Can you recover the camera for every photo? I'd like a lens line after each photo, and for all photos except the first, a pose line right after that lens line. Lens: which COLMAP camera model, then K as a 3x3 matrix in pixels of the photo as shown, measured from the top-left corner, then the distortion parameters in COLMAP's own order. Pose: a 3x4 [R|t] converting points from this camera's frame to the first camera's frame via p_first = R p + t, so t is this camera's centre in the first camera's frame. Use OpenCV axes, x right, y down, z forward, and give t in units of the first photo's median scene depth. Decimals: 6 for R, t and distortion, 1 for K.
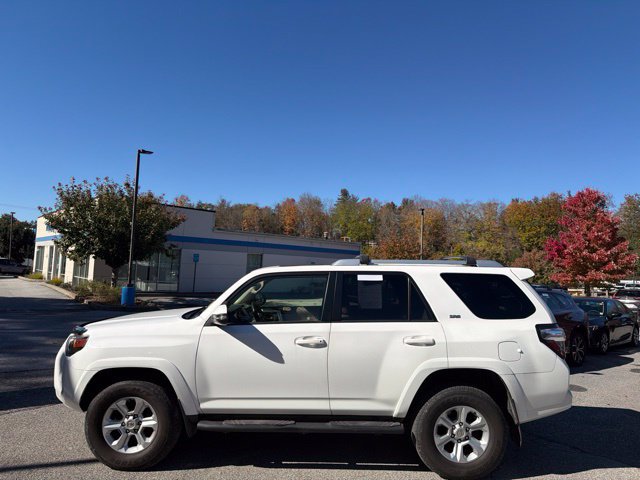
lens RADIAL K [[458.2, 0, 321.9], [0, 458.2, 236.3], [0, 0, 1]] dist [0.056662, -0.072140]
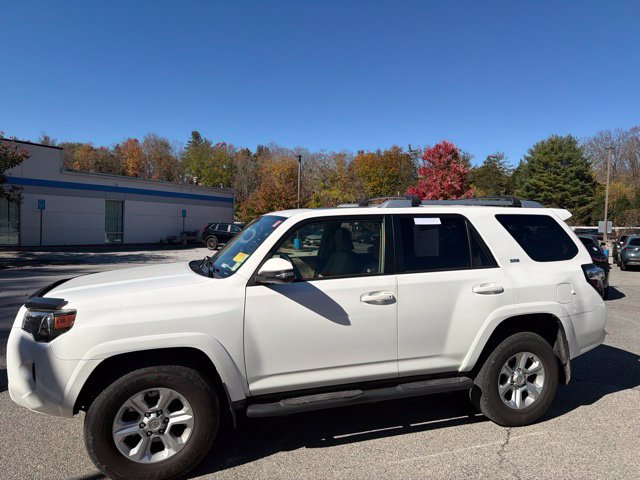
lens RADIAL K [[458.2, 0, 326.8], [0, 458.2, 242.7], [0, 0, 1]] dist [0.056662, -0.072140]
pose [[0.943954, -0.026919, 0.328979, -0.383342], [-0.014795, 0.992217, 0.123641, 0.028671], [-0.329747, -0.121578, 0.936208, 0.260646]]
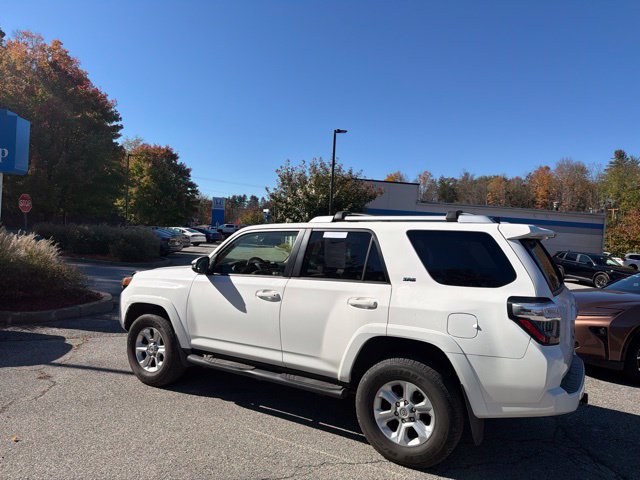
lens RADIAL K [[458.2, 0, 311.8], [0, 458.2, 231.1], [0, 0, 1]] dist [0.056662, -0.072140]
pose [[0.849315, 0.005678, -0.527856, 0.598847], [0.016134, 0.999196, 0.036707, 0.050325], [0.527640, -0.039692, 0.848540, 0.183487]]
